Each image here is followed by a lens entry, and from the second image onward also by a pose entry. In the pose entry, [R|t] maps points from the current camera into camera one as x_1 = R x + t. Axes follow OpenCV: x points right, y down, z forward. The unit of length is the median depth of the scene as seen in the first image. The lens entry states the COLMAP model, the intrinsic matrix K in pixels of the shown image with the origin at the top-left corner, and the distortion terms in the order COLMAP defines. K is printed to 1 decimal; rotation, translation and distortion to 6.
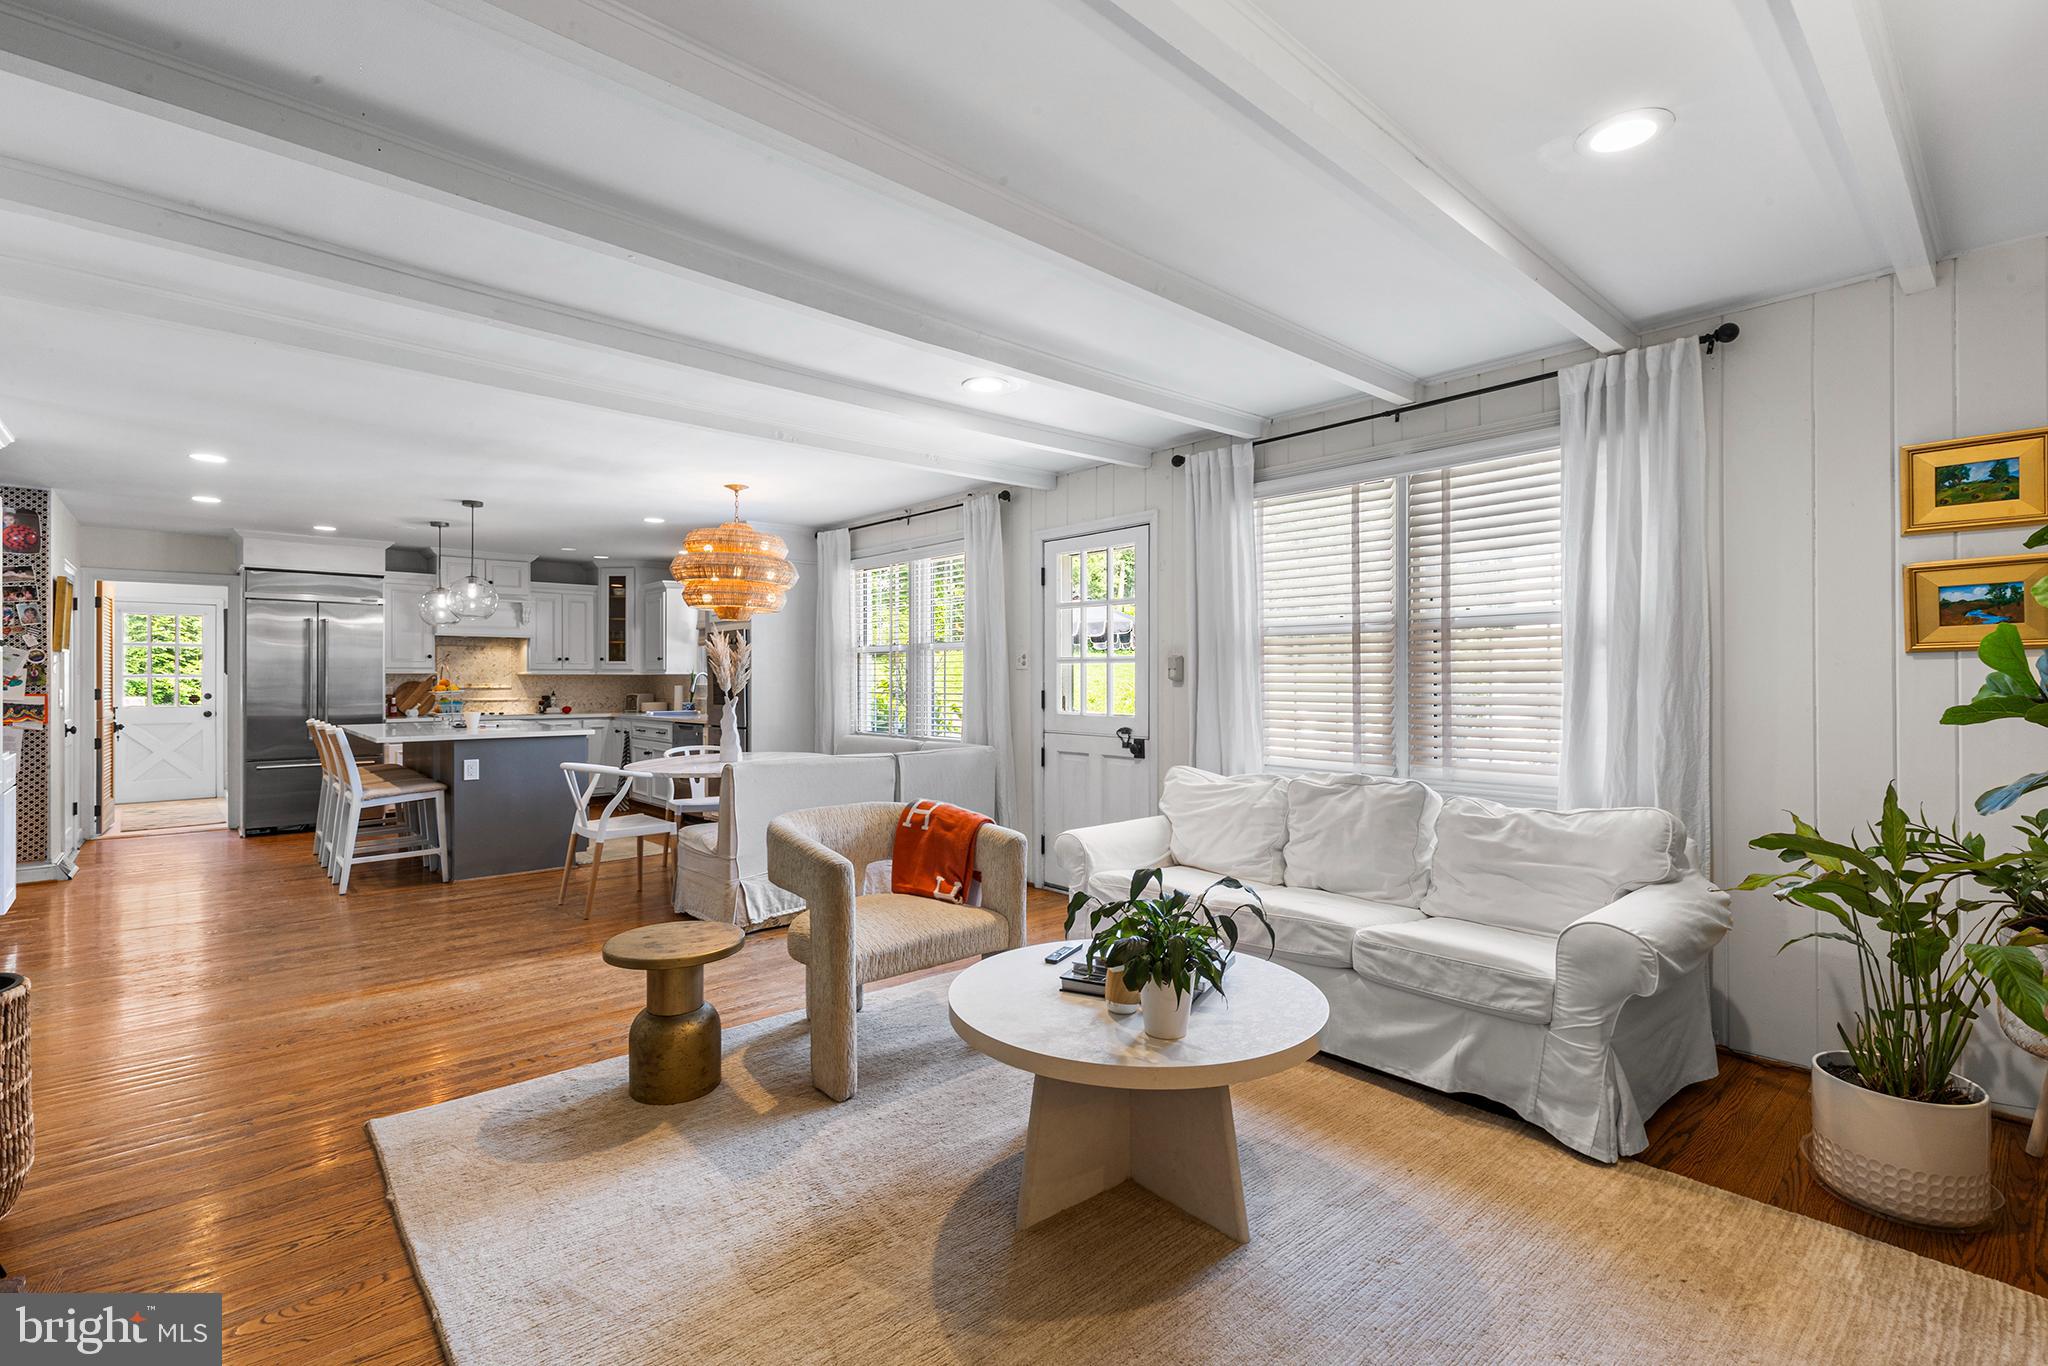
lens RADIAL K [[926.4, 0, 1025.8], [0, 926.4, 679.9], [0, 0, 1]] dist [-0.000704, 0.000510]
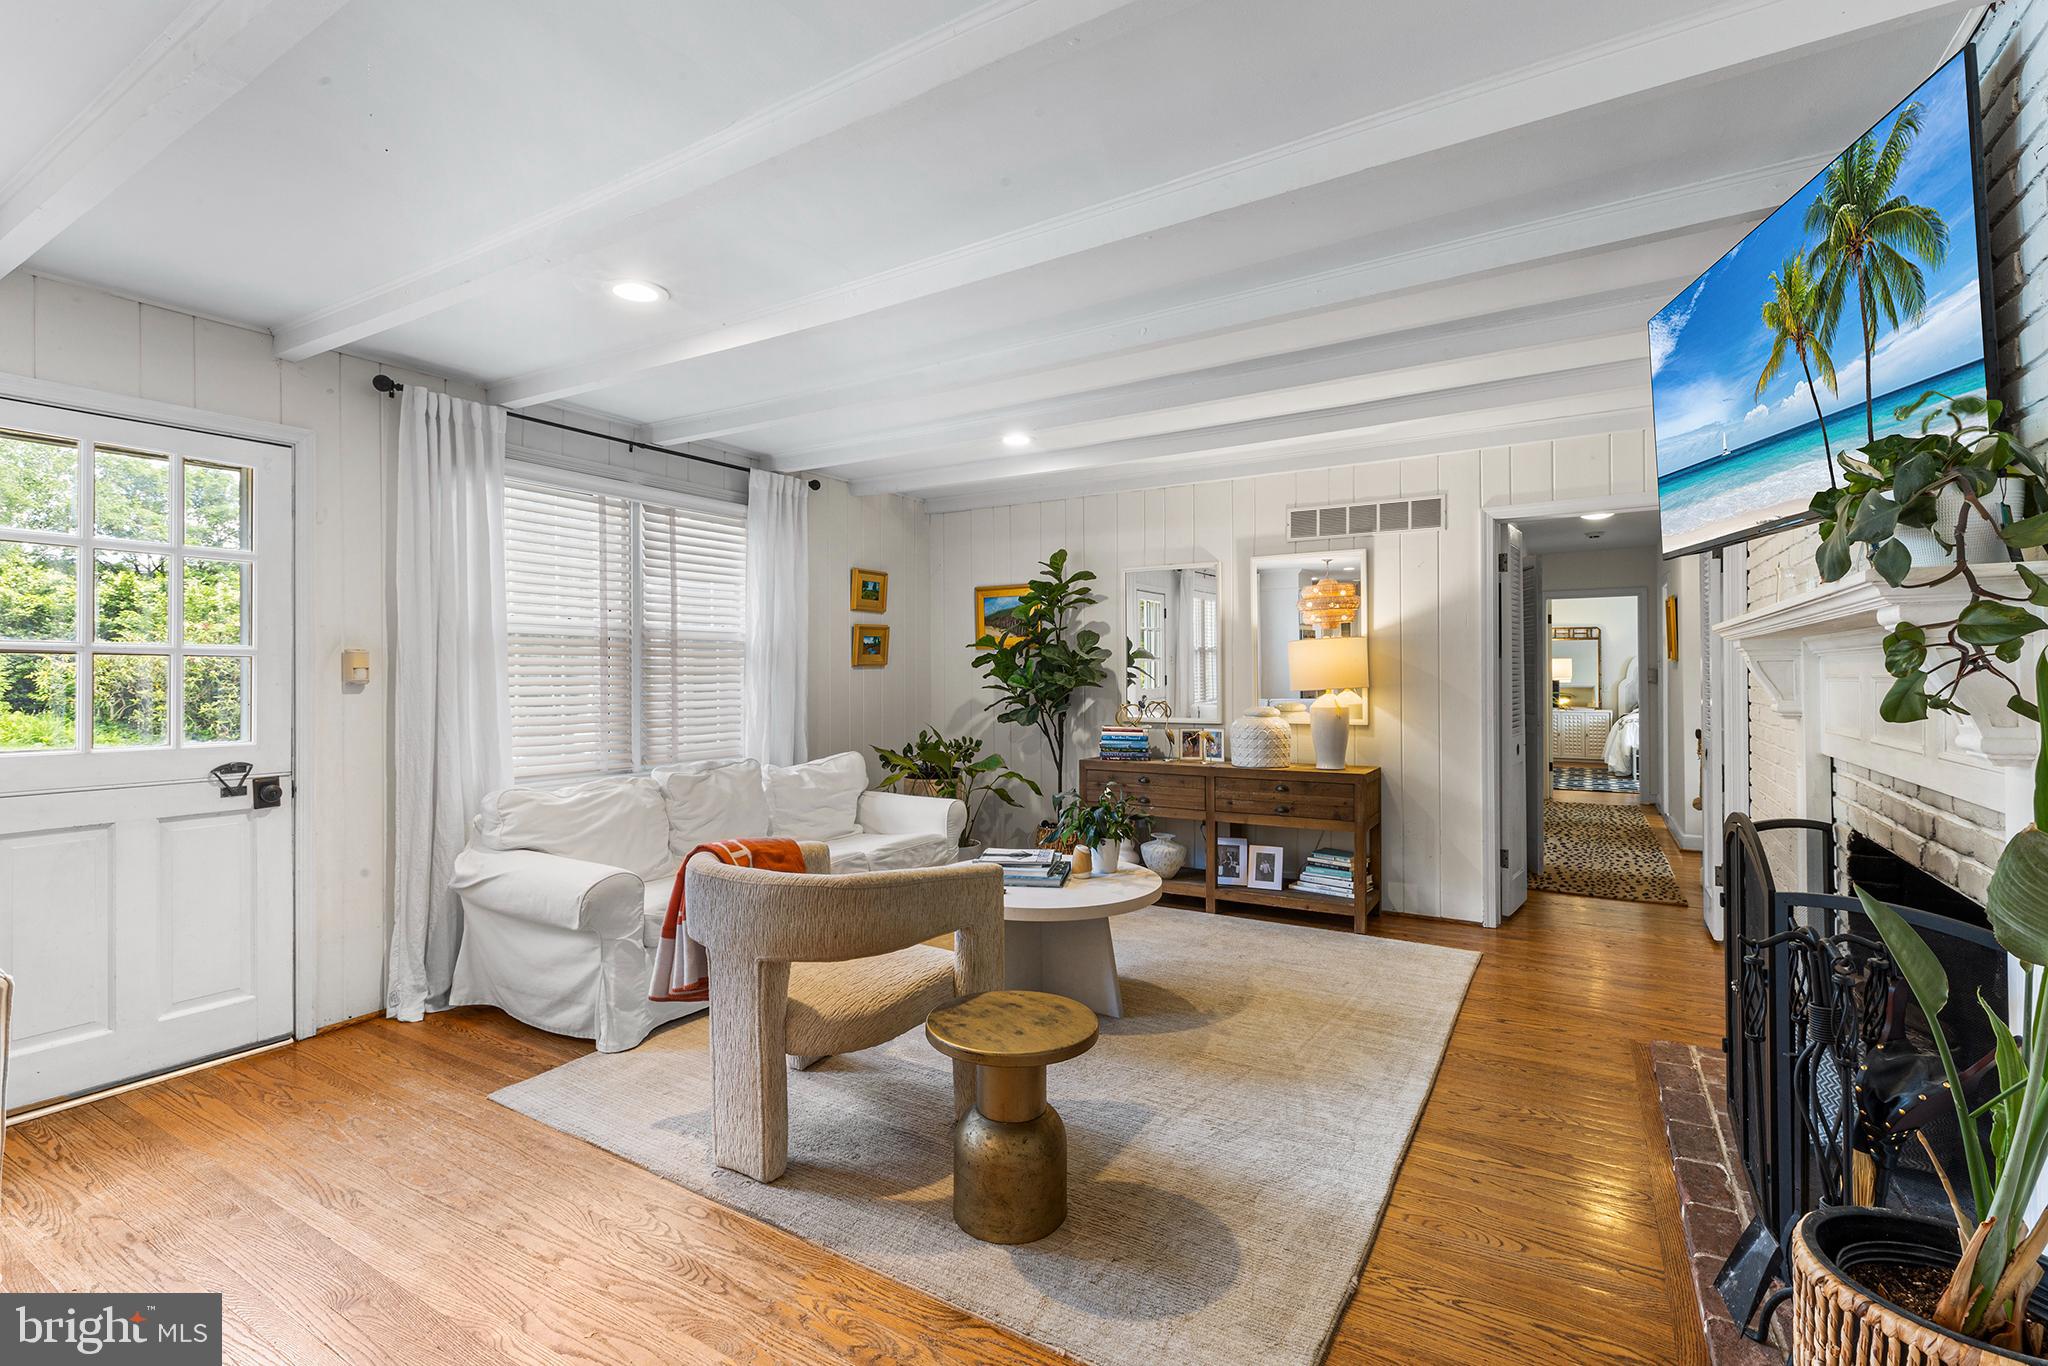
lens RADIAL K [[926.4, 0, 1020.4], [0, 926.4, 668.8], [0, 0, 1]] dist [-0.000704, 0.000510]
pose [[-0.297101, 0.008849, 0.954805, -1.041236], [0.004527, 0.999959, -0.007859, -0.005349], [-0.954835, 0.001988, -0.297129, 1.136381]]
